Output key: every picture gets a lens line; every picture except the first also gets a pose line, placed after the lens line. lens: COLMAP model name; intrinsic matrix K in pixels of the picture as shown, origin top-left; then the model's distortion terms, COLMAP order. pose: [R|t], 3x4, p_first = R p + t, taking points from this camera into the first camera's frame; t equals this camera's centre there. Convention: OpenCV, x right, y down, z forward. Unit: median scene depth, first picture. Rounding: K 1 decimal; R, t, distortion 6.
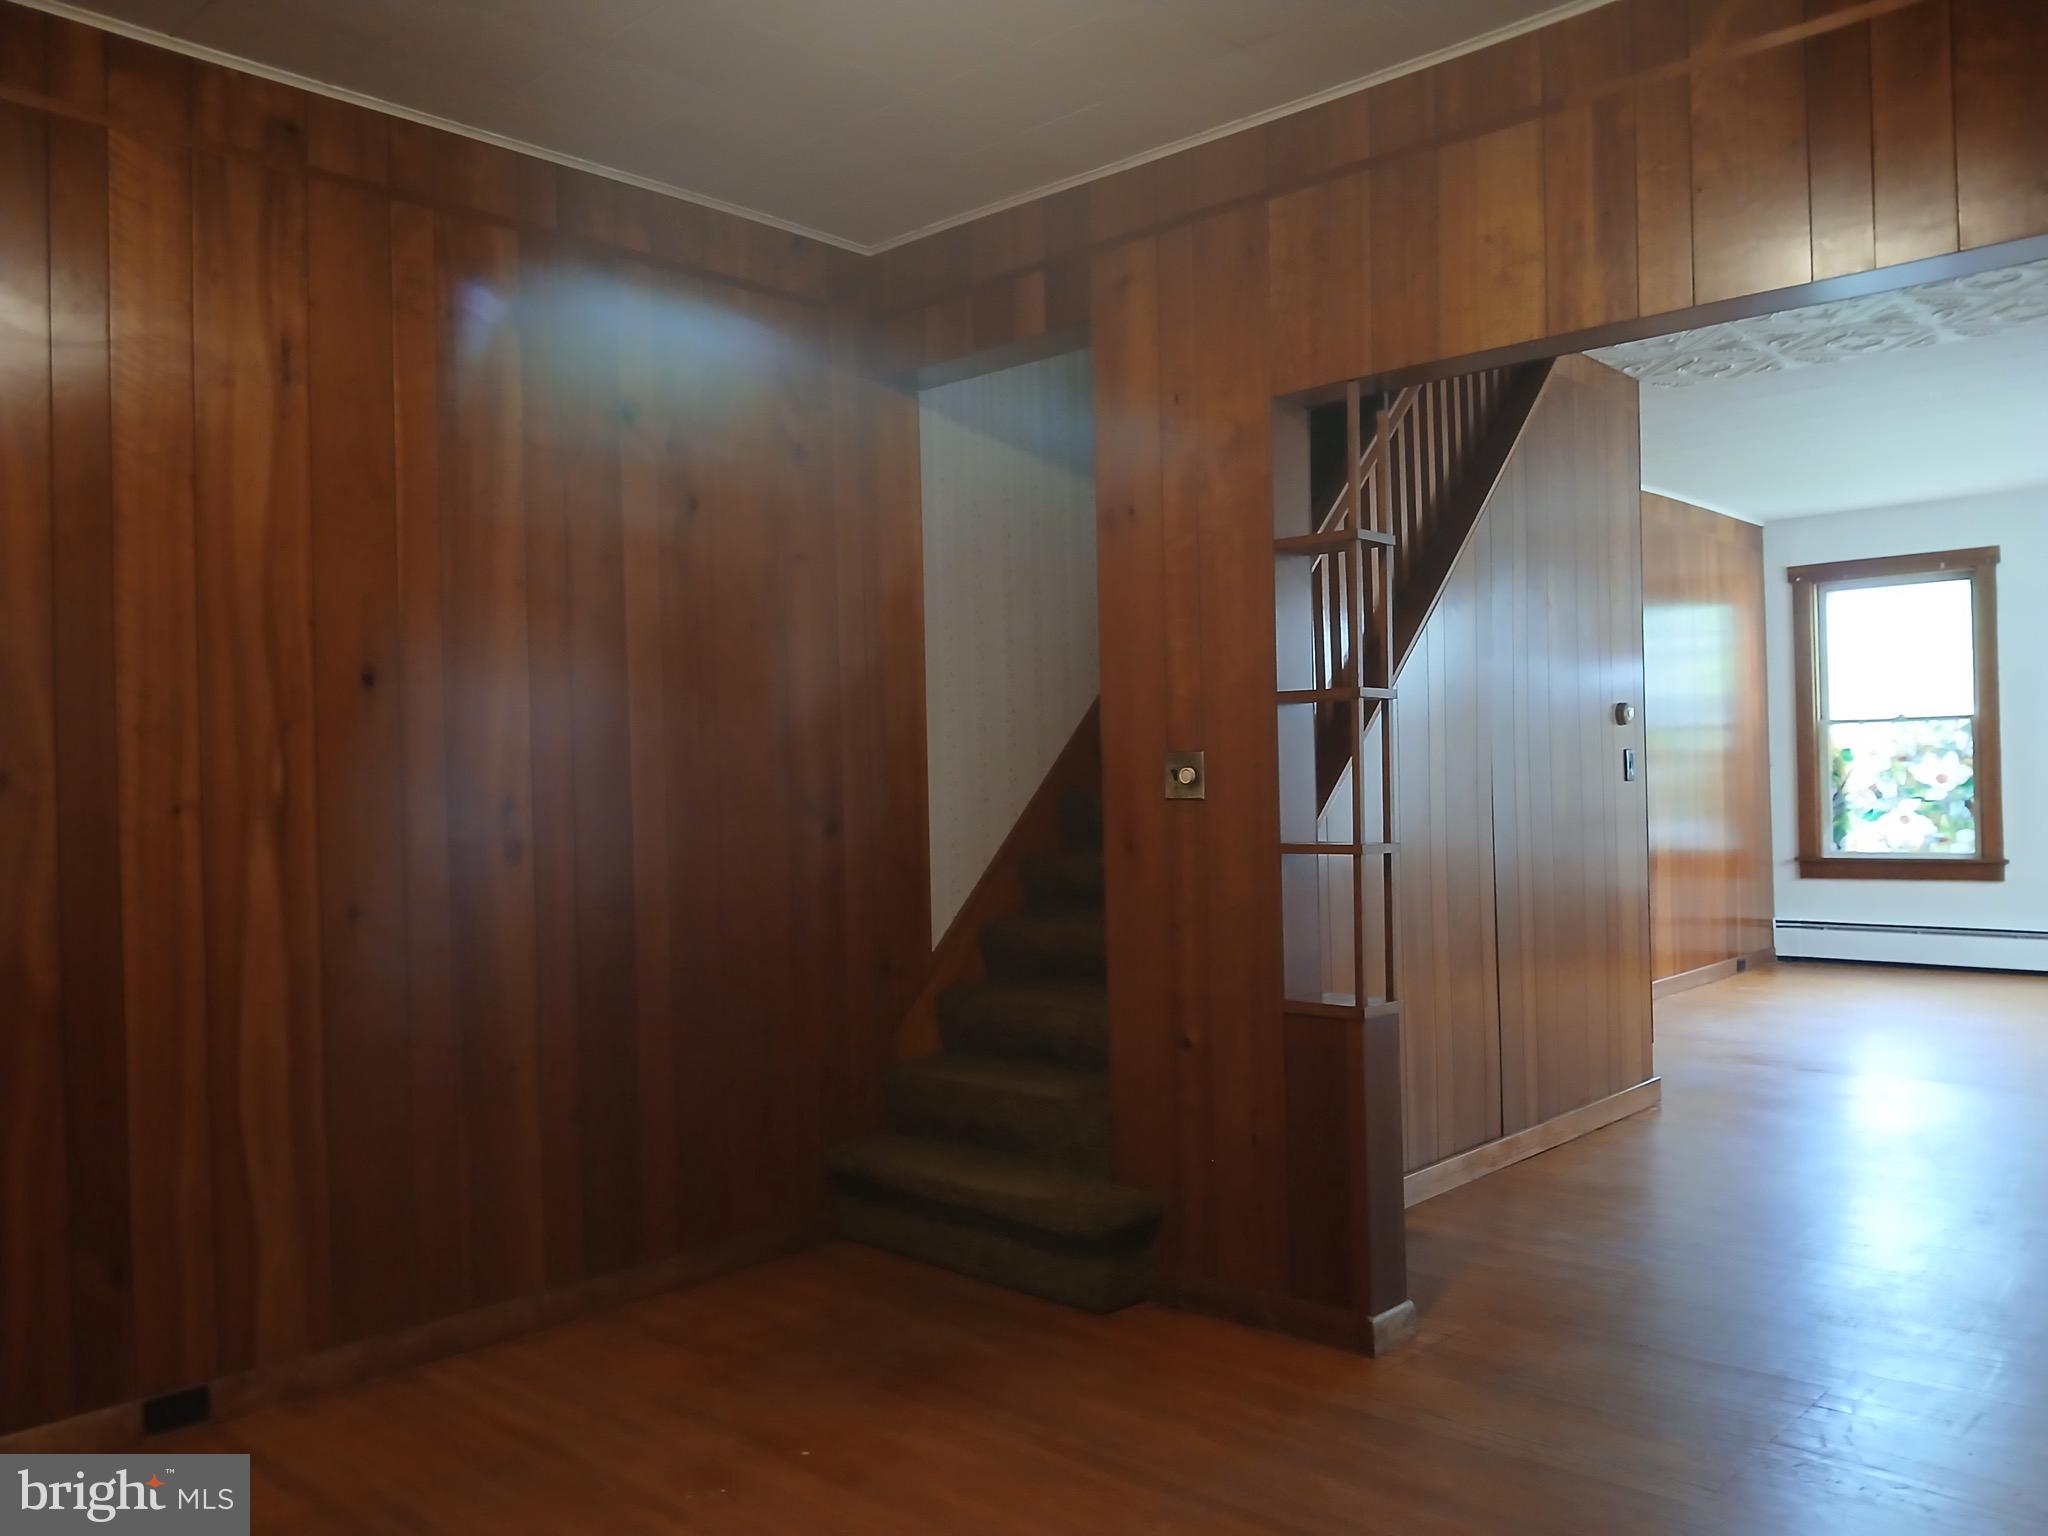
lens RADIAL K [[1631.3, 0, 1024.0], [0, 1631.3, 768.0], [0, 0, 1]] dist [0.077389, -0.147282]
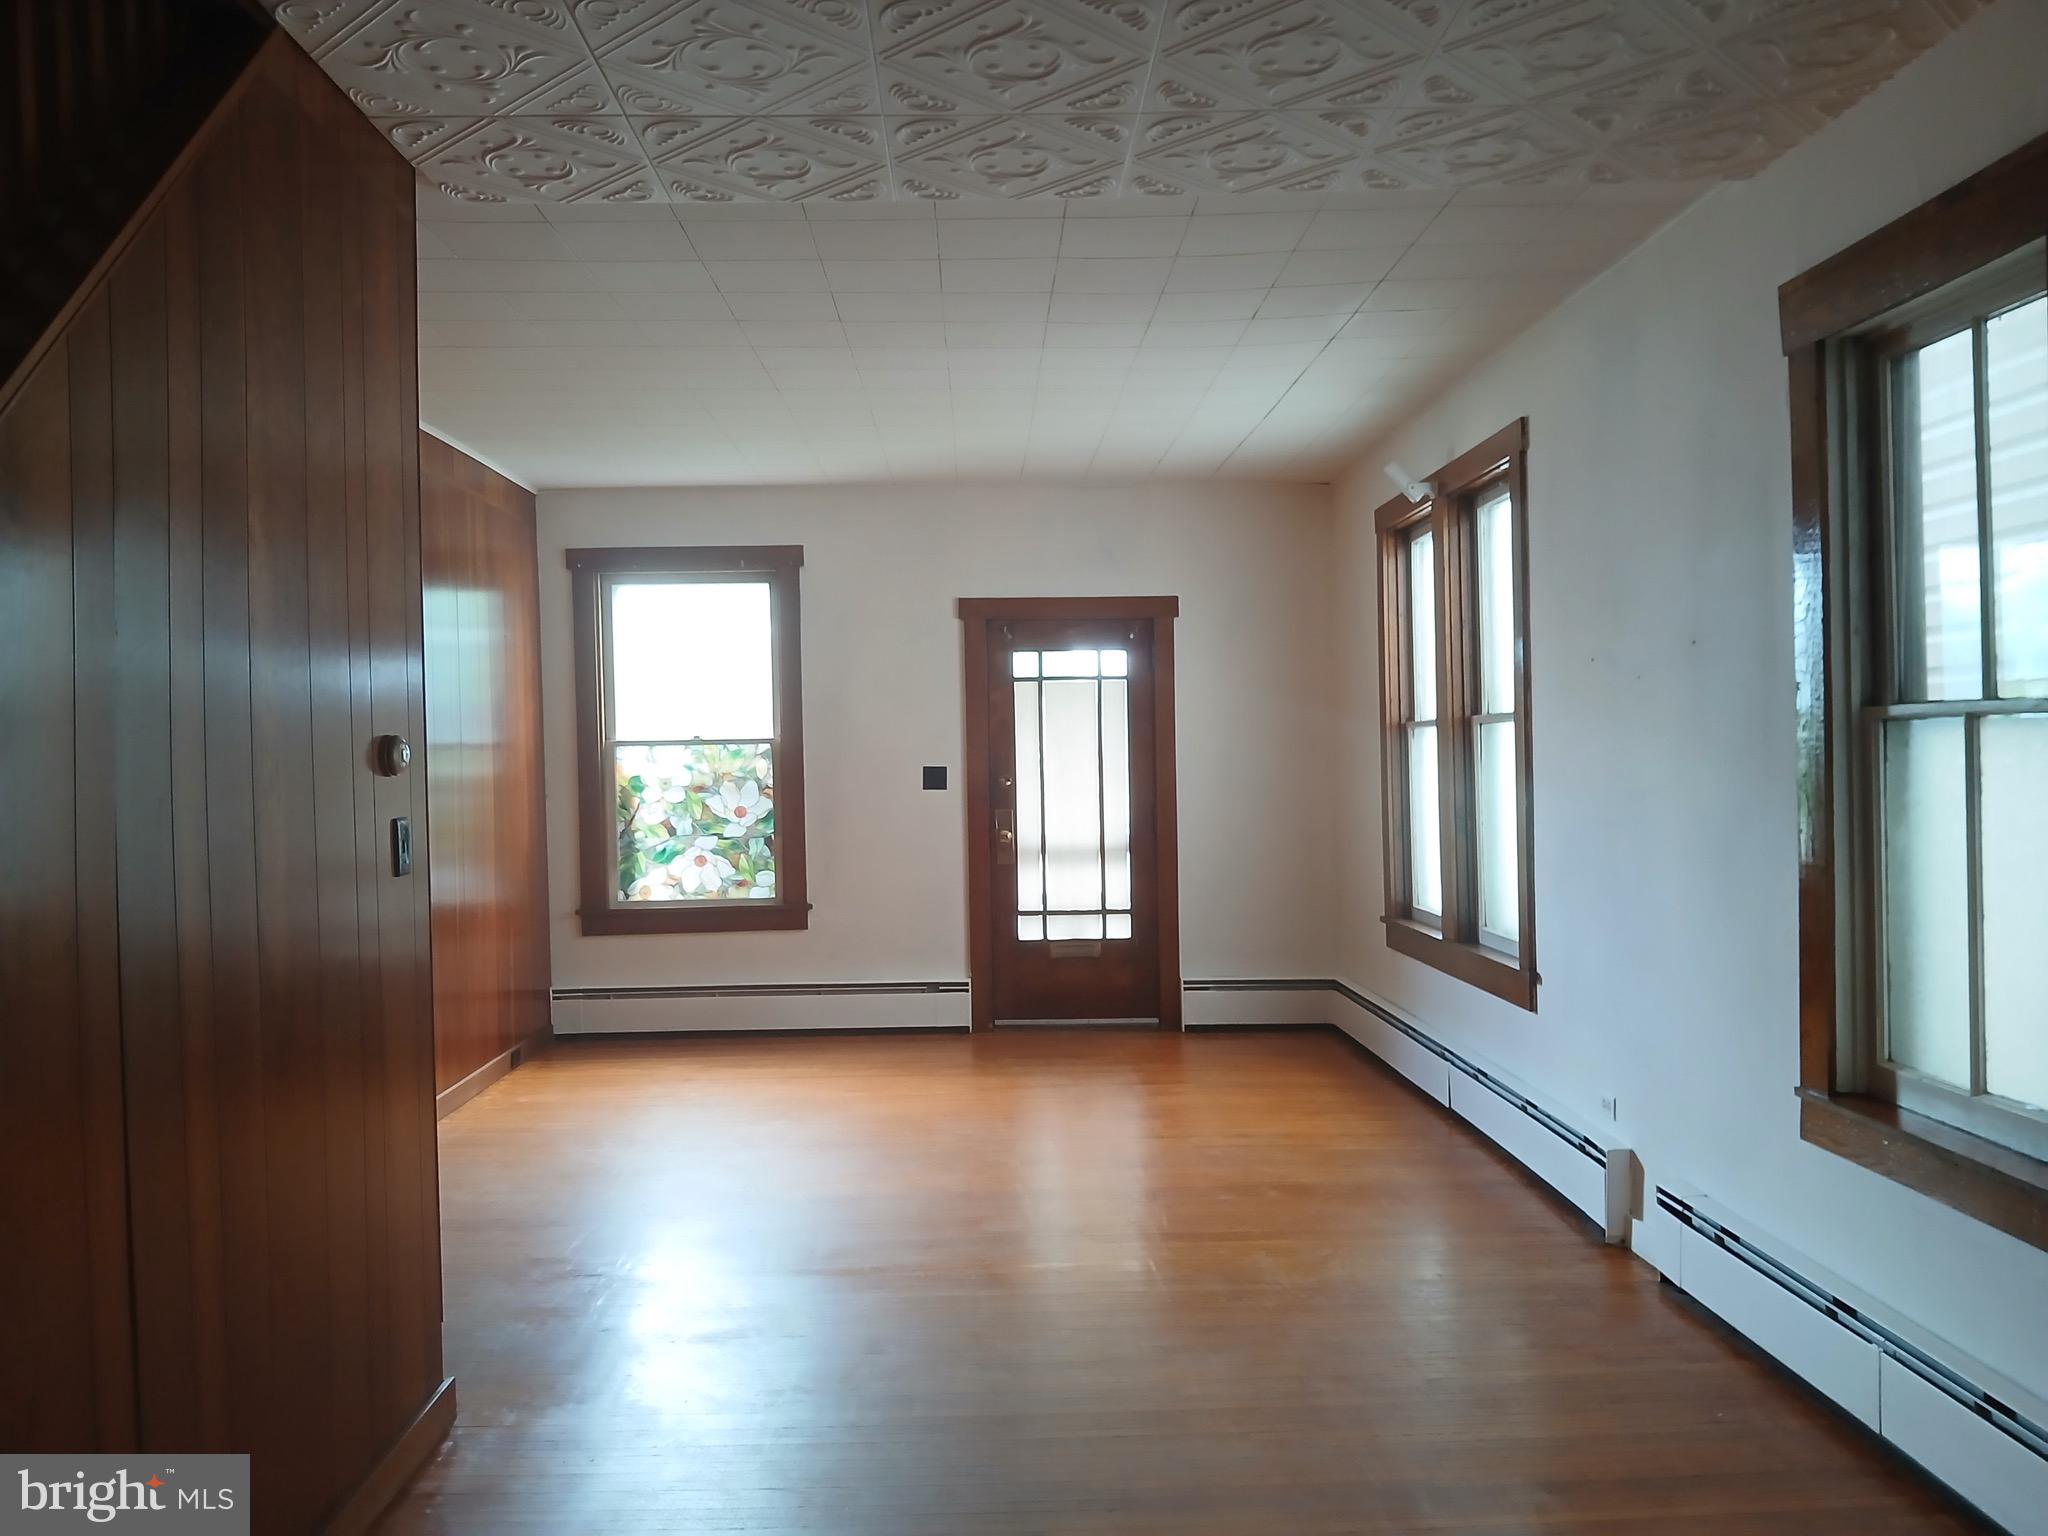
lens RADIAL K [[1582.7, 0, 1024.0], [0, 1582.7, 789.7], [0, 0, 1]] dist [0.106171, -0.248747]
pose [[0.726297, -0.009481, 0.687316, 0.094577], [-0.004376, 0.999821, 0.018416, -0.020947], [-0.687368, -0.016383, 0.726125, 0.294539]]
